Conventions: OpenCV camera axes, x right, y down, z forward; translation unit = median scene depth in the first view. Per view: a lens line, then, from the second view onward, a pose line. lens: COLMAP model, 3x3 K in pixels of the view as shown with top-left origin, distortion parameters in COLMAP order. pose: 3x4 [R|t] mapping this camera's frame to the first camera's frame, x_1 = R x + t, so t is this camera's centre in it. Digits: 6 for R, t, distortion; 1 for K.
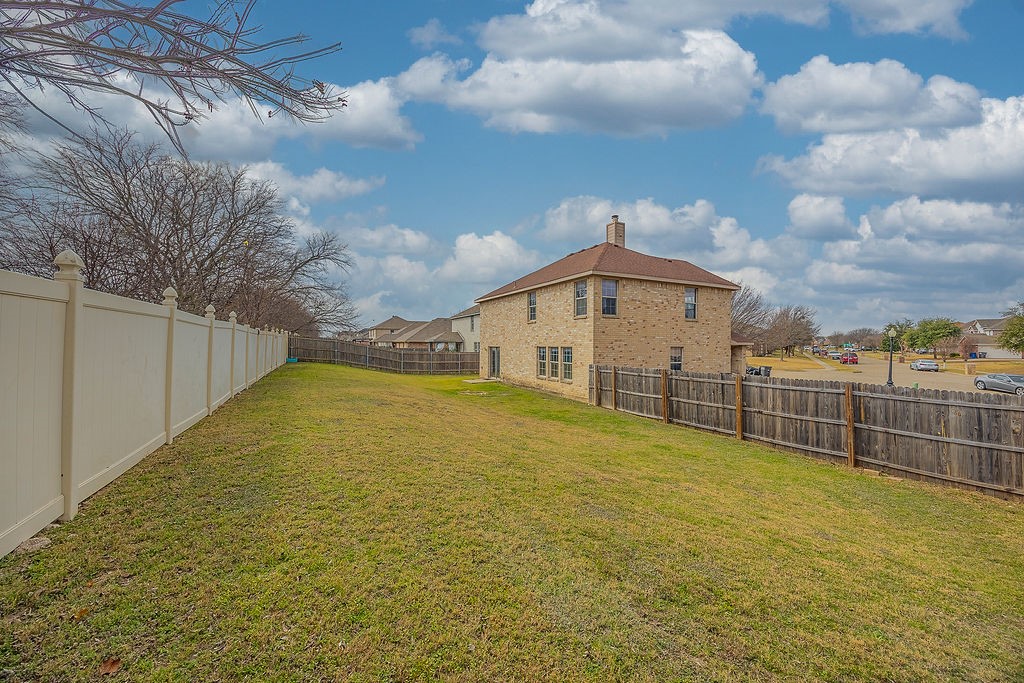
lens RADIAL K [[402.8, 0, 510.7], [0, 402.8, 338.5], [0, 0, 1]] dist [0.001518, 0.000285]
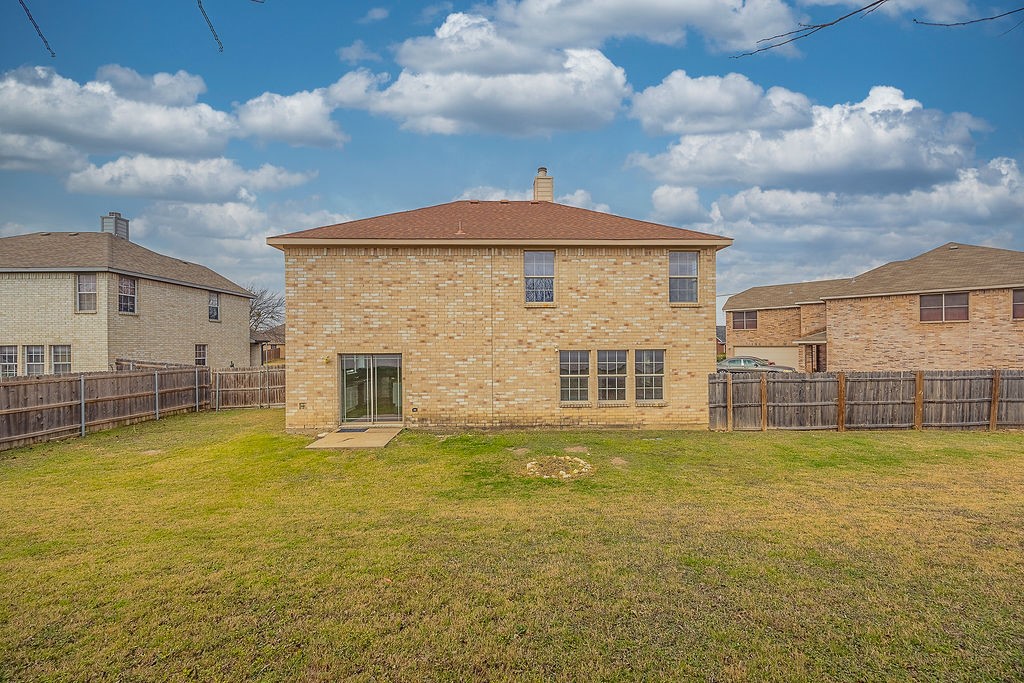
lens RADIAL K [[402.8, 0, 512.0], [0, 402.8, 342.6], [0, 0, 1]] dist [0.001518, 0.000285]
pose [[0.408077, -0.007246, 0.912919, -0.540330], [-0.003321, 0.999950, 0.009421, 0.004091], [-0.912941, -0.006877, 0.408033, 0.954437]]
